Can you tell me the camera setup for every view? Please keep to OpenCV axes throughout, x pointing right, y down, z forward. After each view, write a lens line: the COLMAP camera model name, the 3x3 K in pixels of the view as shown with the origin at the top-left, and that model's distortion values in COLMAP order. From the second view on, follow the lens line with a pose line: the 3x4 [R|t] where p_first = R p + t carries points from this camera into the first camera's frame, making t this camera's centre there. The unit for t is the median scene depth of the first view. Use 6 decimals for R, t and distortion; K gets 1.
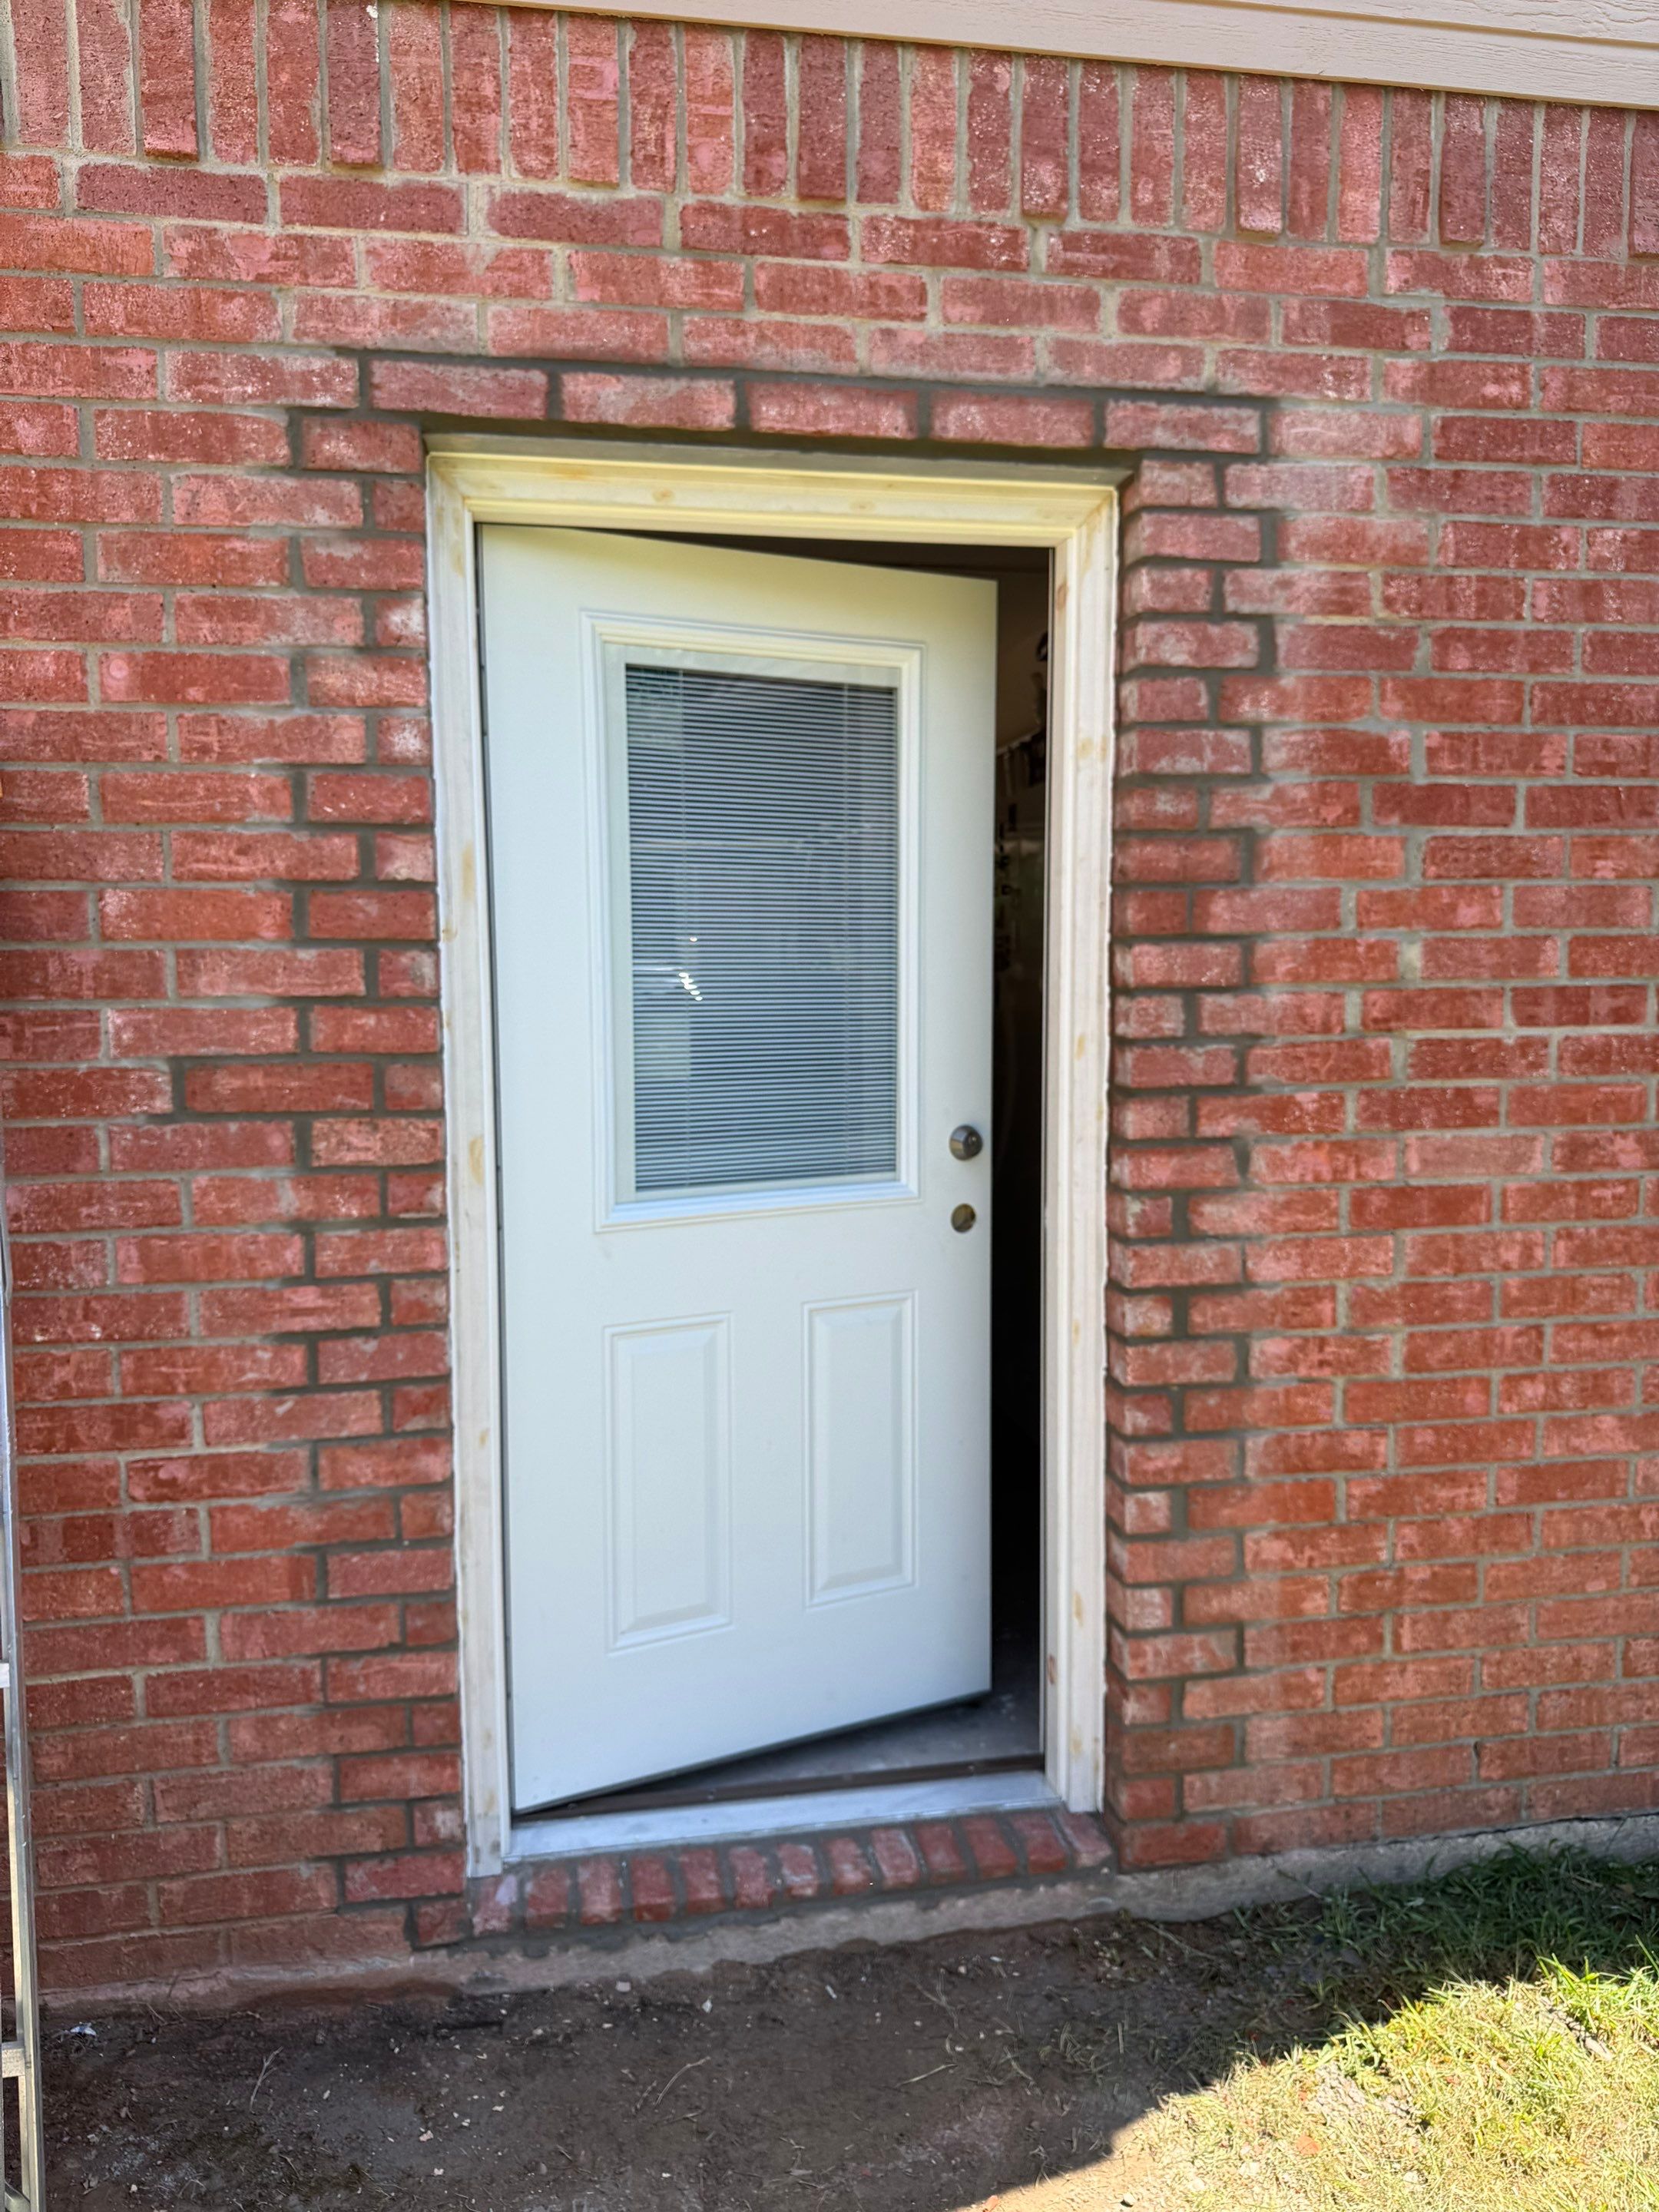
lens RADIAL K [[1671.8, 0, 821.7], [0, 1671.8, 1100.3], [0, 0, 1]] dist [0.036422, -0.069763]
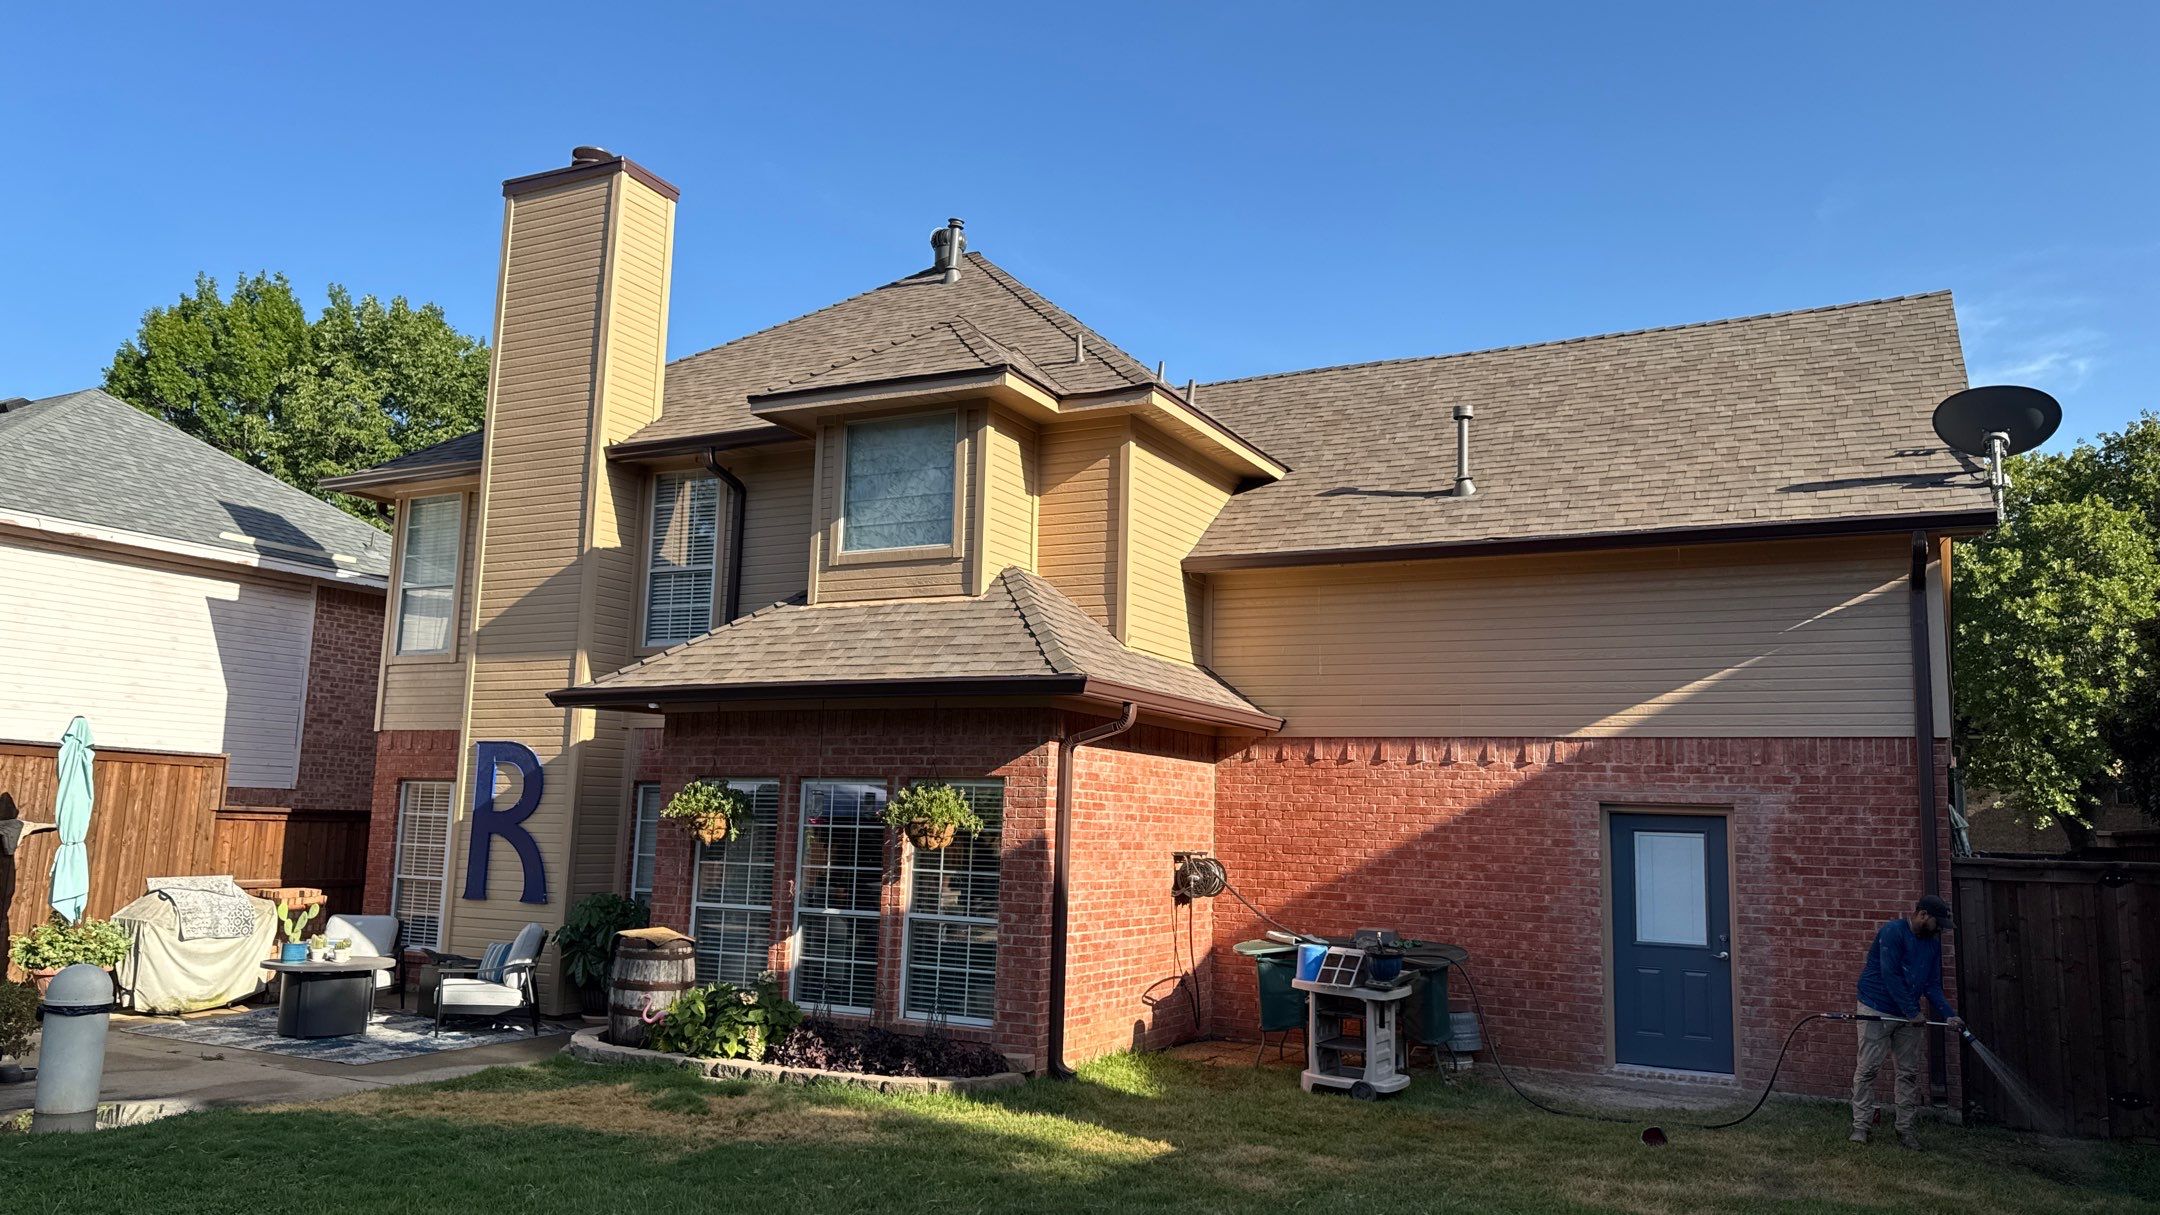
lens RADIAL K [[1526.6, 0, 1074.3], [0, 1526.6, 612.4], [0, 0, 1]] dist [0.103117, -0.206522]
pose [[0.782911, -0.057187, -0.619499, 1.606538], [-0.103905, 0.969761, -0.220833, 0.331063], [0.613395, 0.237262, 0.753295, -4.113932]]
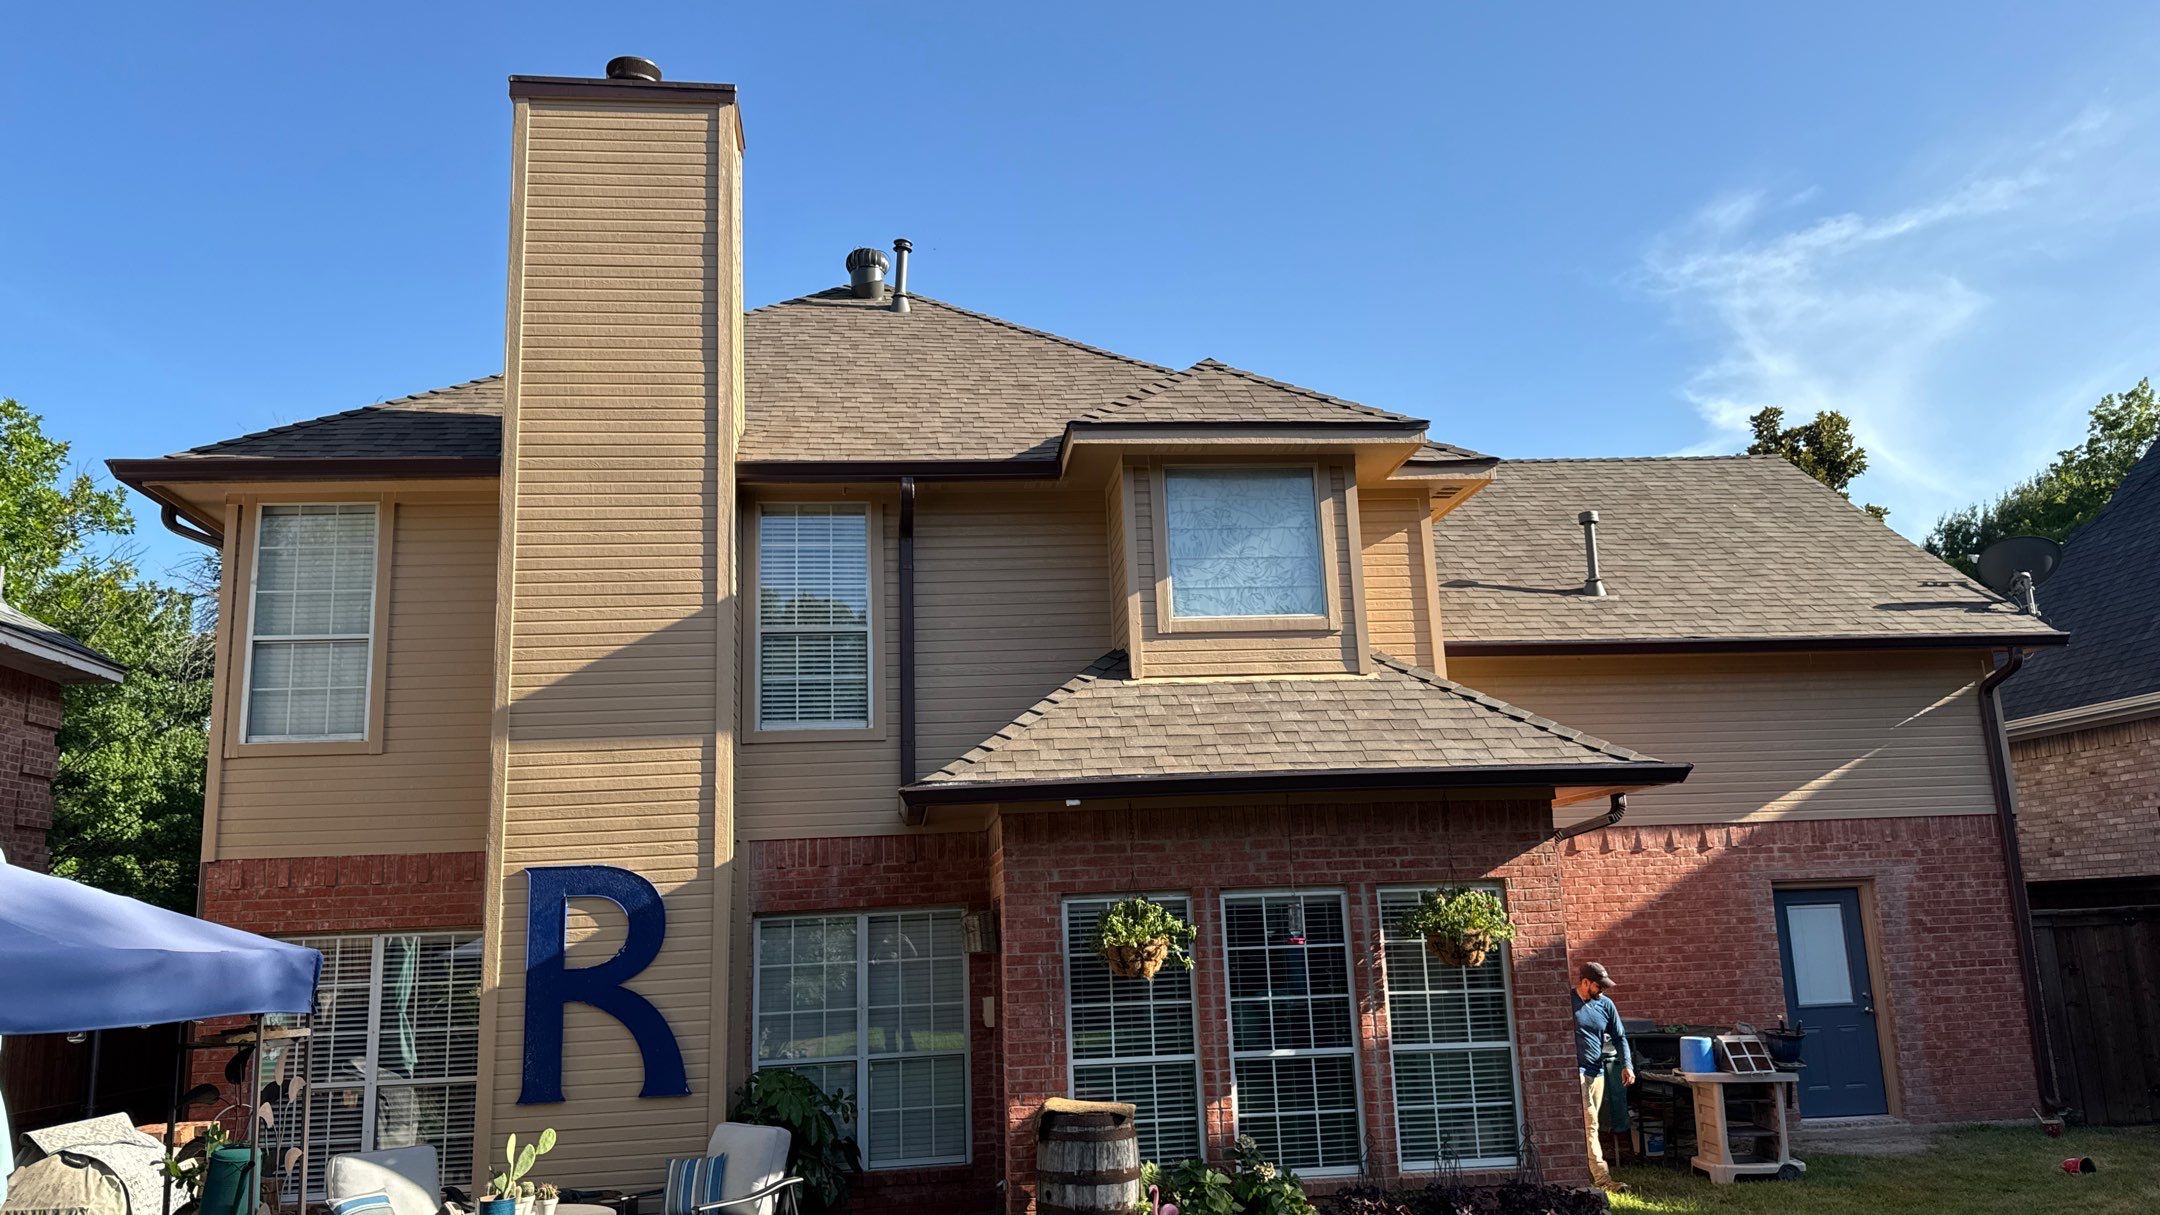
lens RADIAL K [[1573.9, 0, 1081.5], [0, 1573.9, 610.7], [0, 0, 1]] dist [-0.002270, -0.003057]
pose [[0.996839, -0.046528, -0.064393, -2.284011], [0.024104, 0.949477, -0.312910, 0.430607], [0.075699, 0.310369, 0.947597, -4.977625]]
